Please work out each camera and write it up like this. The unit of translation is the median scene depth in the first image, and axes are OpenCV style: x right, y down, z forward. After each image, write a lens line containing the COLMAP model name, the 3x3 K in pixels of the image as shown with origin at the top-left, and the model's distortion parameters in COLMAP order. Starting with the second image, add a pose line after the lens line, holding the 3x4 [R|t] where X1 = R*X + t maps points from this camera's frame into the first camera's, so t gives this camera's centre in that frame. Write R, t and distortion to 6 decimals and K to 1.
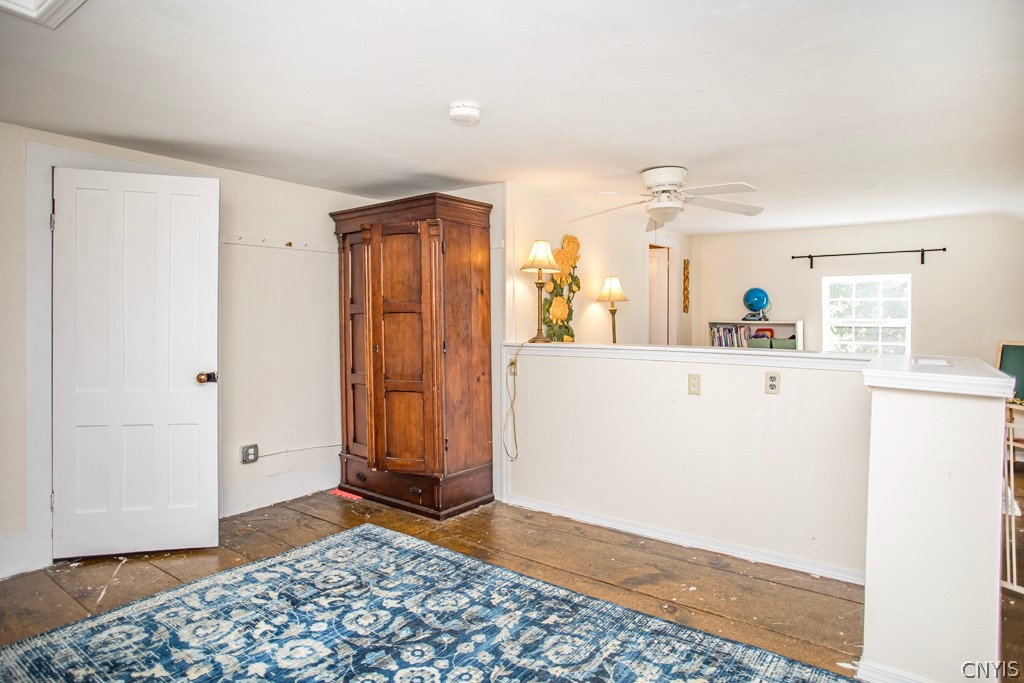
lens RADIAL K [[585.1, 0, 517.3], [0, 585.1, 324.6], [0, 0, 1]] dist [-0.074186, 0.049748]
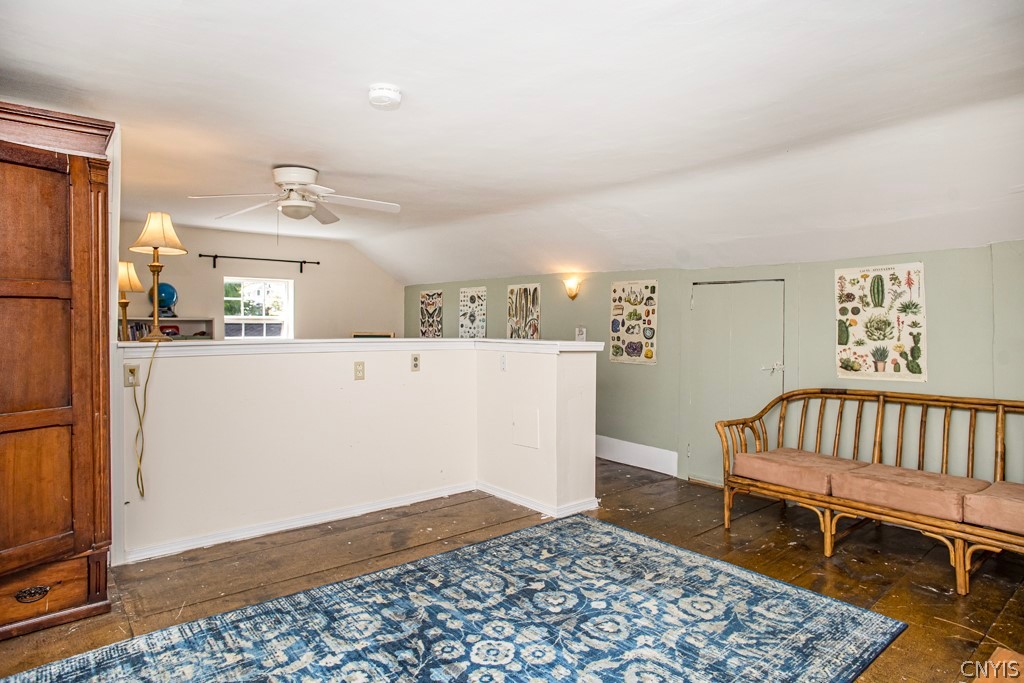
lens RADIAL K [[585.1, 0, 517.3], [0, 585.1, 324.6], [0, 0, 1]] dist [-0.074186, 0.049748]
pose [[0.238860, -0.006721, 0.971031, -0.877020], [0.007584, 0.999958, 0.005056, 0.011566], [-0.971024, 0.006156, 0.238901, 0.519798]]
